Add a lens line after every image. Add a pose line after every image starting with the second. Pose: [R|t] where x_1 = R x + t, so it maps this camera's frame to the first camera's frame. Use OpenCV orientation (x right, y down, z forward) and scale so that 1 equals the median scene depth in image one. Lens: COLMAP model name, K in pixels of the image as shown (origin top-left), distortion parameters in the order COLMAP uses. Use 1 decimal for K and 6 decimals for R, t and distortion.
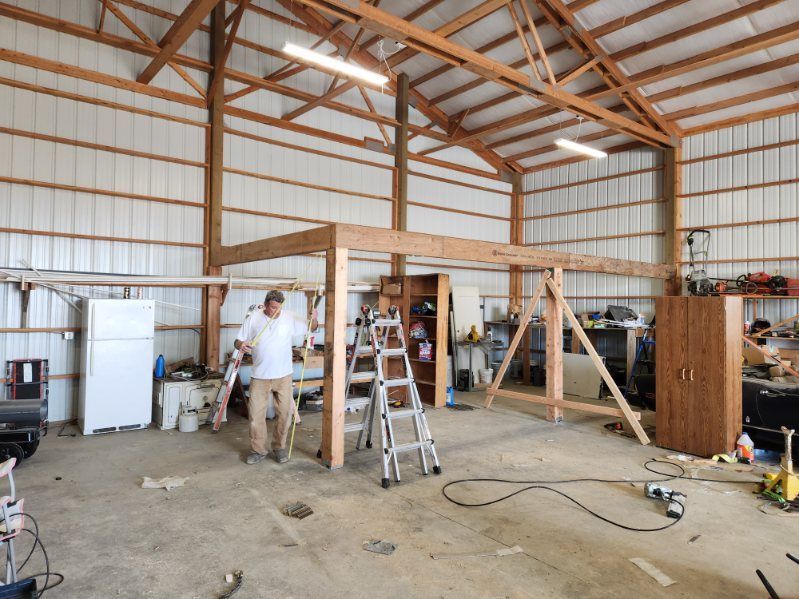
lens RADIAL K [[529.5, 0, 402.7], [0, 529.5, 295.9], [0, 0, 1]] dist [0.035414, 0.000088]
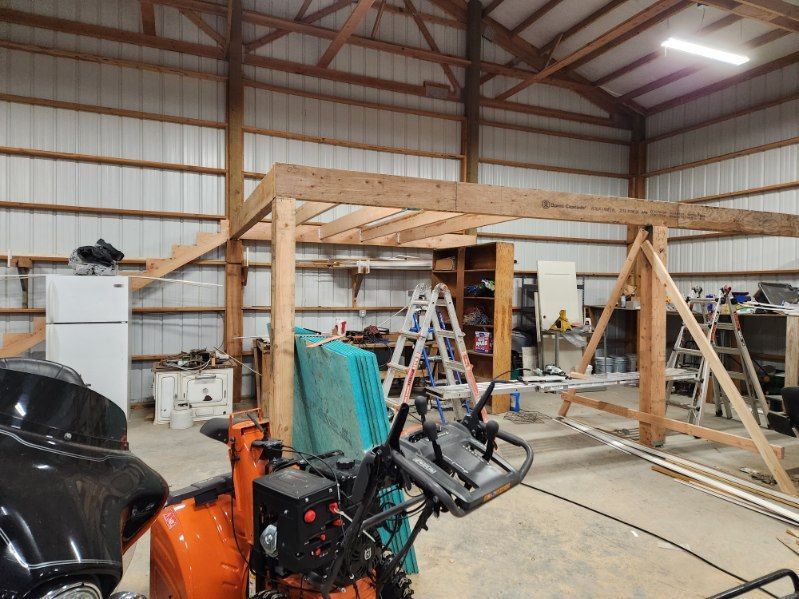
lens RADIAL K [[529.5, 0, 397.4], [0, 529.5, 301.7], [0, 0, 1]] dist [0.035414, 0.000088]
pose [[0.962765, 0.001071, -0.270337, 0.127124], [0.009133, 0.999292, 0.036487, 0.014340], [0.270185, -0.037597, 0.962074, 0.198640]]
